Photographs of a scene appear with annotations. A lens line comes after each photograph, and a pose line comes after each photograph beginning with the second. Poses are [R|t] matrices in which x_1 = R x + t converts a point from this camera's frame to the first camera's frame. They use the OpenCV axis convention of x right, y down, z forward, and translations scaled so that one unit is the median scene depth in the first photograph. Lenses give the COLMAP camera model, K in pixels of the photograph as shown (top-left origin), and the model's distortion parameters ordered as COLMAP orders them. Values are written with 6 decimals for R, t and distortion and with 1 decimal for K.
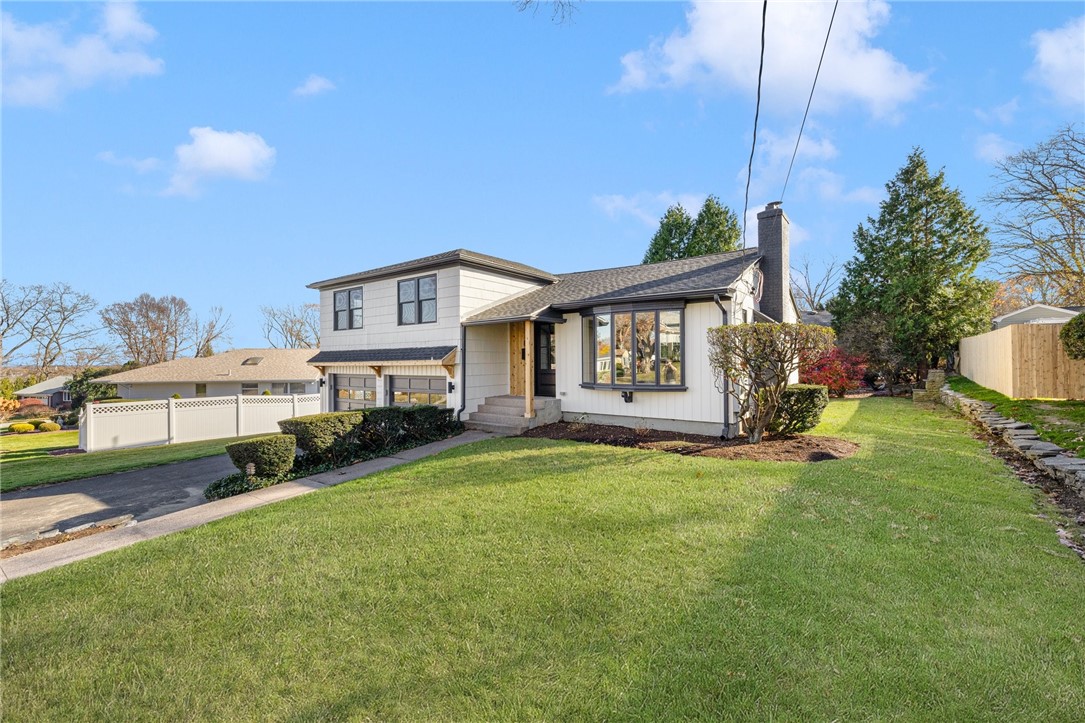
lens RADIAL K [[458.6, 0, 547.5], [0, 458.6, 366.2], [0, 0, 1]] dist [0.001719, -0.000066]
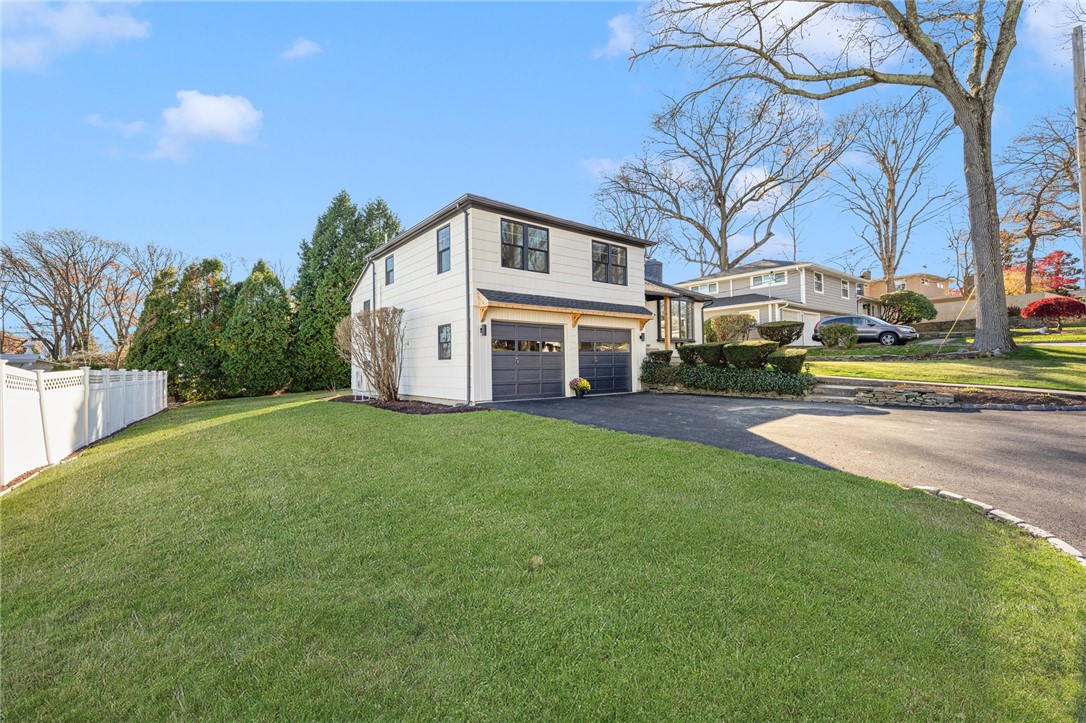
lens RADIAL K [[459.0, 0, 541.2], [0, 459.0, 363.8], [0, 0, 1]] dist [0.001719, -0.000066]
pose [[0.249431, 0.009829, 0.968343, -1.361264], [0.018126, 0.999726, -0.014817, 0.119418], [-0.968223, 0.021248, 0.249184, 0.821009]]
